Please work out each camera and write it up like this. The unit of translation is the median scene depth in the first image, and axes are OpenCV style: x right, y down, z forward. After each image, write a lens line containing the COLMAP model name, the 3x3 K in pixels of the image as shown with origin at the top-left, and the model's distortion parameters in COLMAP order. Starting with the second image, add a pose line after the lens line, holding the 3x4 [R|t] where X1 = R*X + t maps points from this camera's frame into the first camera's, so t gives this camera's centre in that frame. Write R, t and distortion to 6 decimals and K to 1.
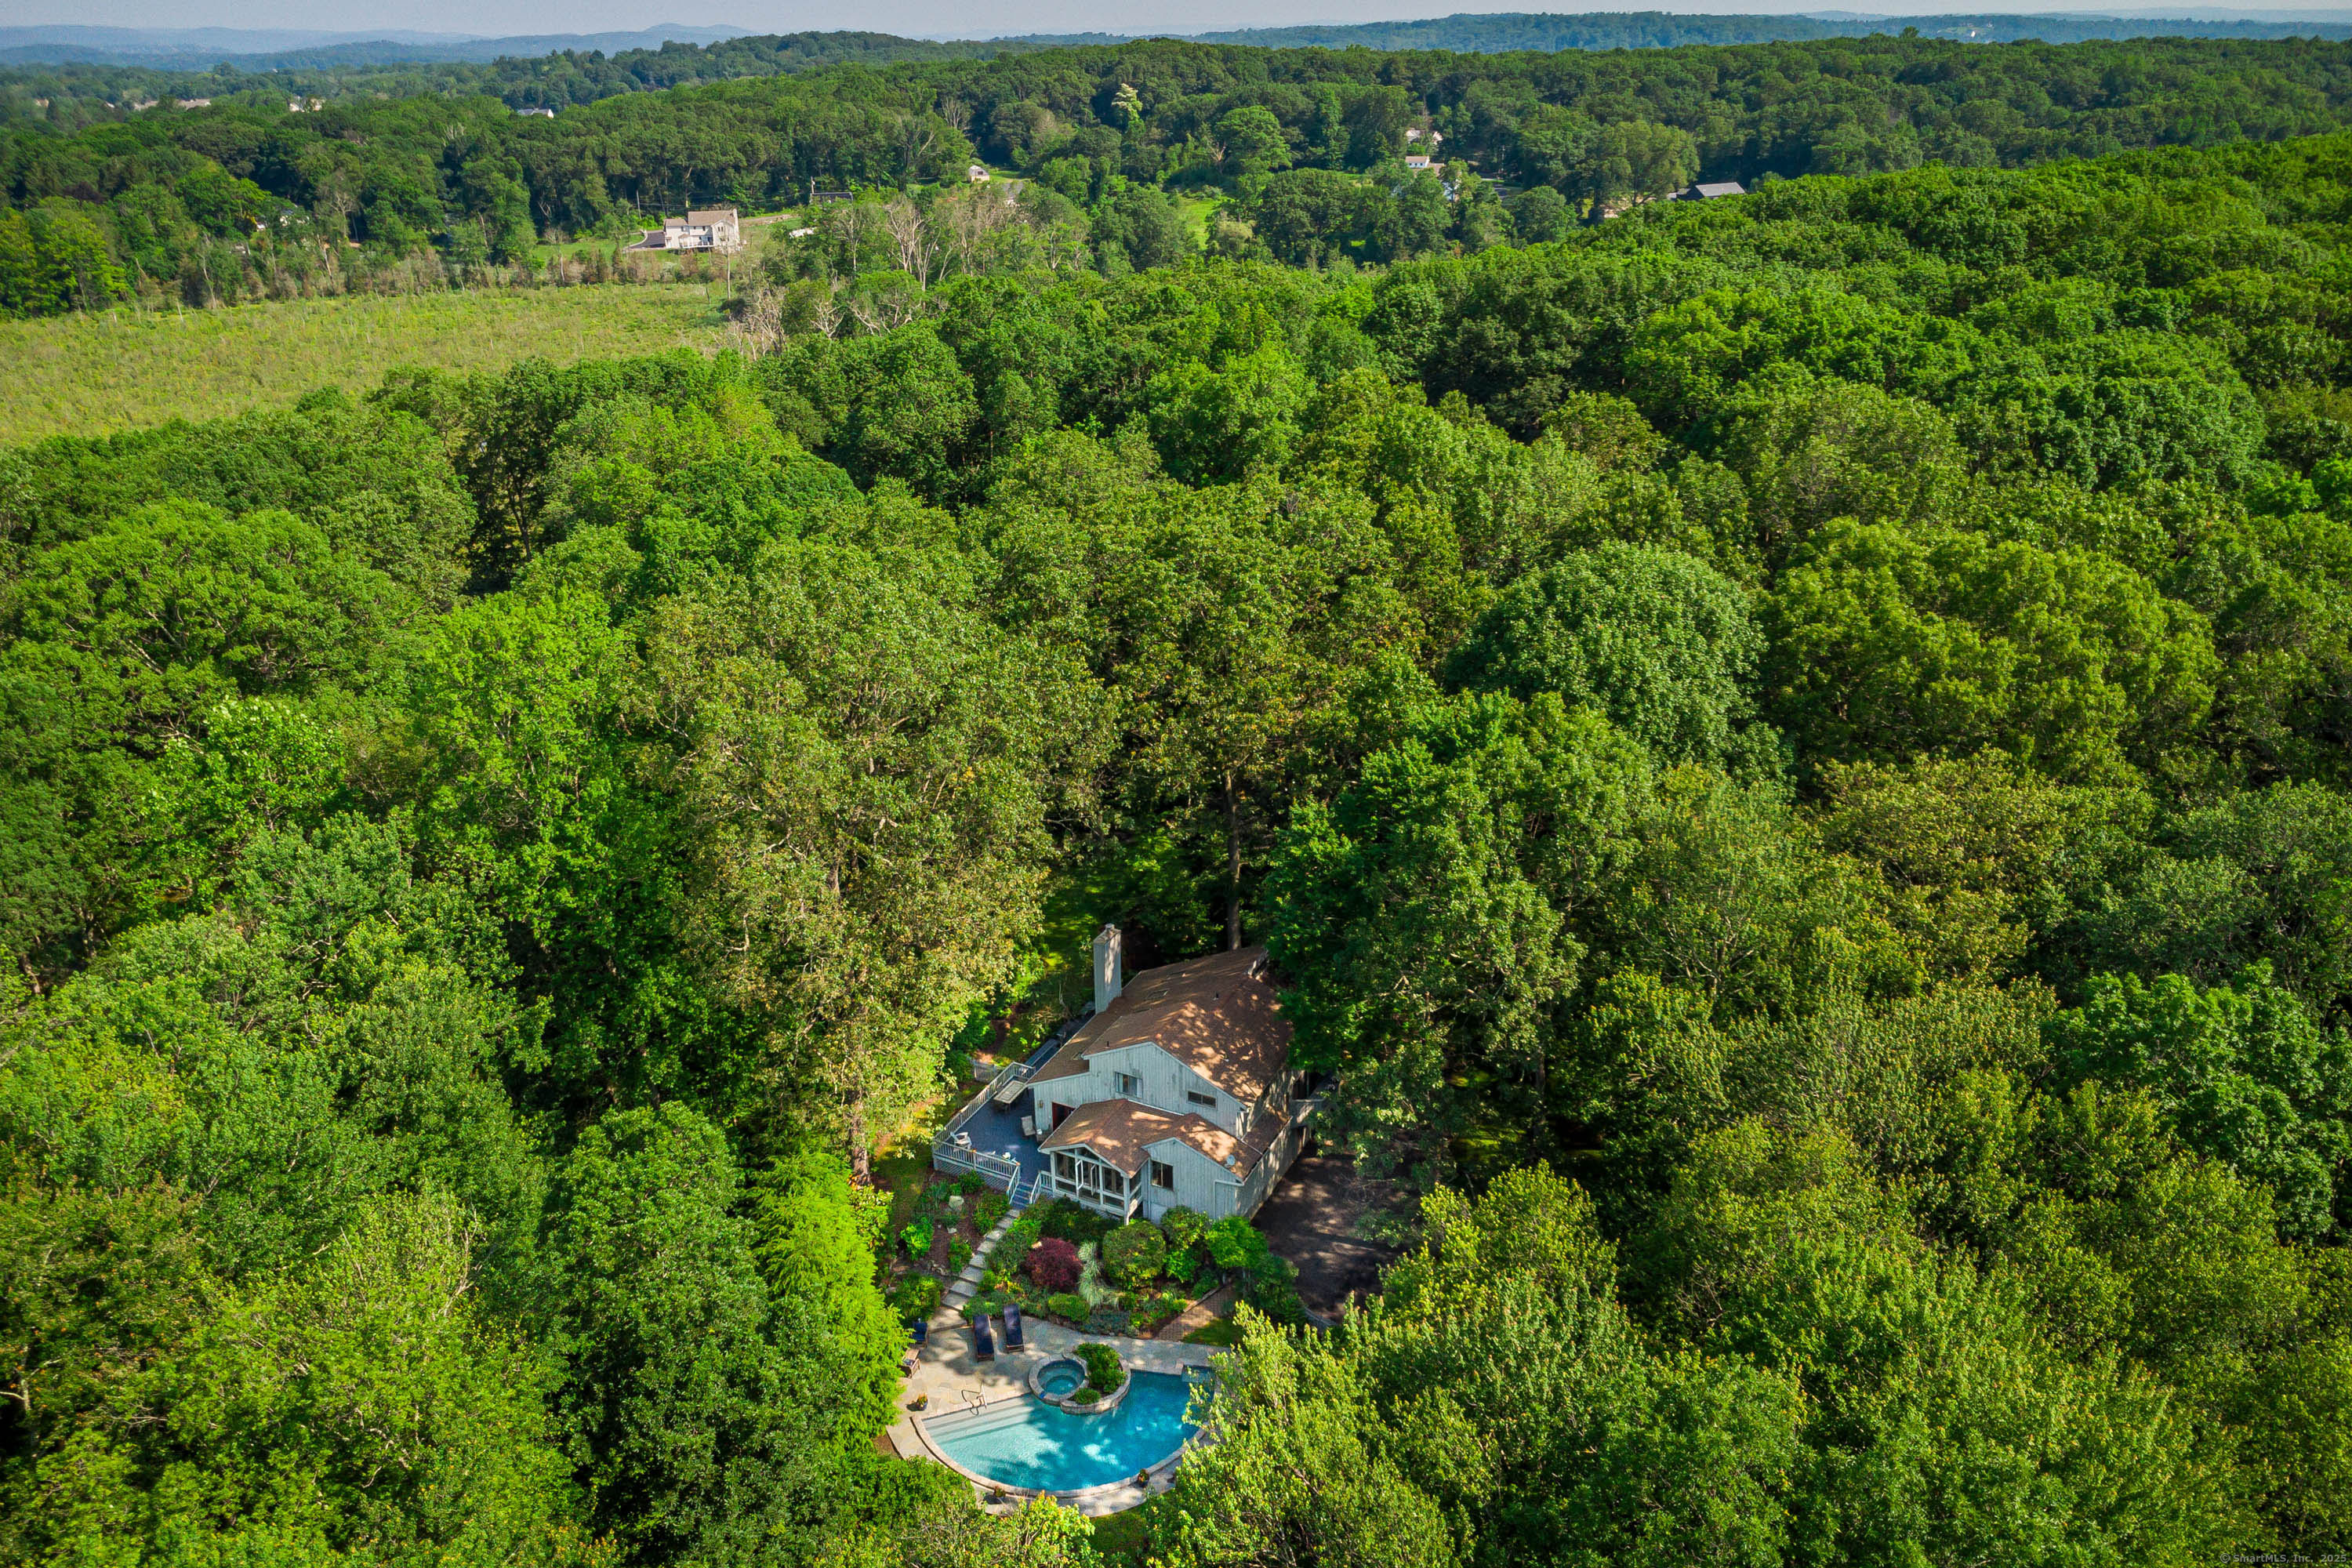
lens RADIAL K [[1740.1, 0, 1163.8], [0, 1740.1, 781.4], [0, 0, 1]] dist [-0.002393, 0.002017]
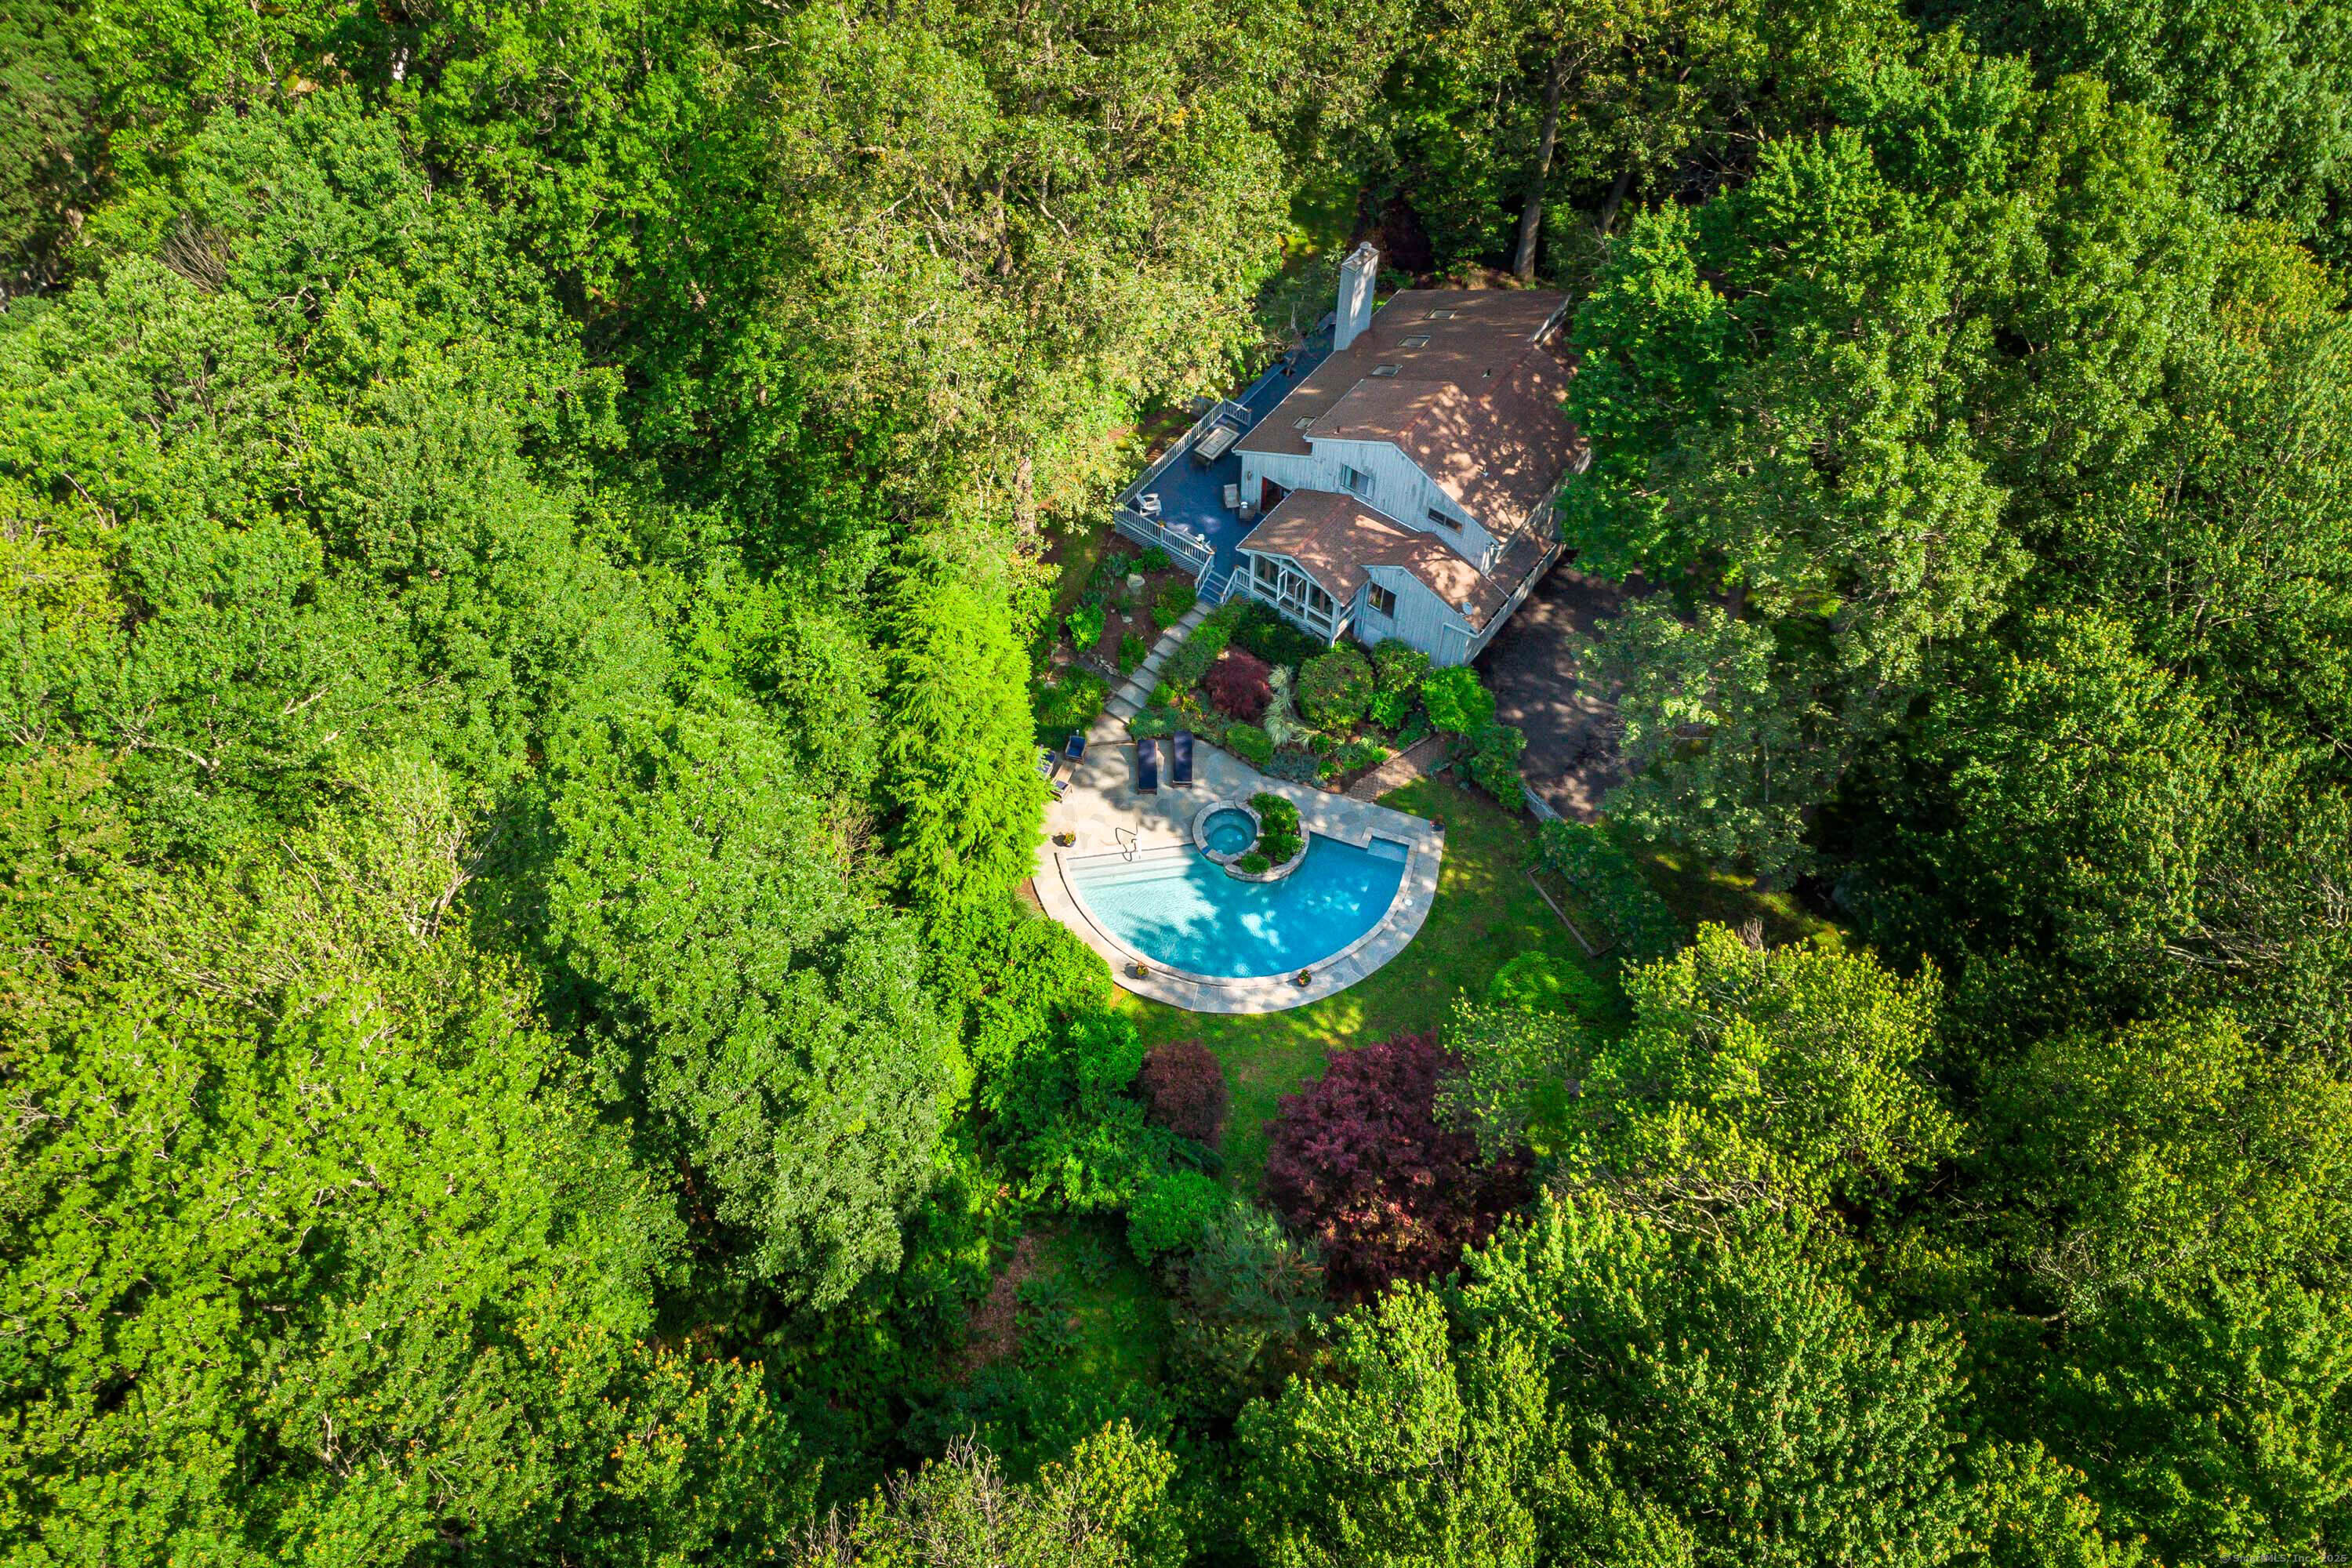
lens RADIAL K [[1740.1, 0, 1163.8], [0, 1740.1, 781.4], [0, 0, 1]] dist [-0.002393, 0.002017]
pose [[0.983297, 0.150175, -0.102831, -0.005068], [-0.077265, 0.855967, 0.511225, -0.116633], [0.164793, -0.494741, 0.853273, 0.250786]]
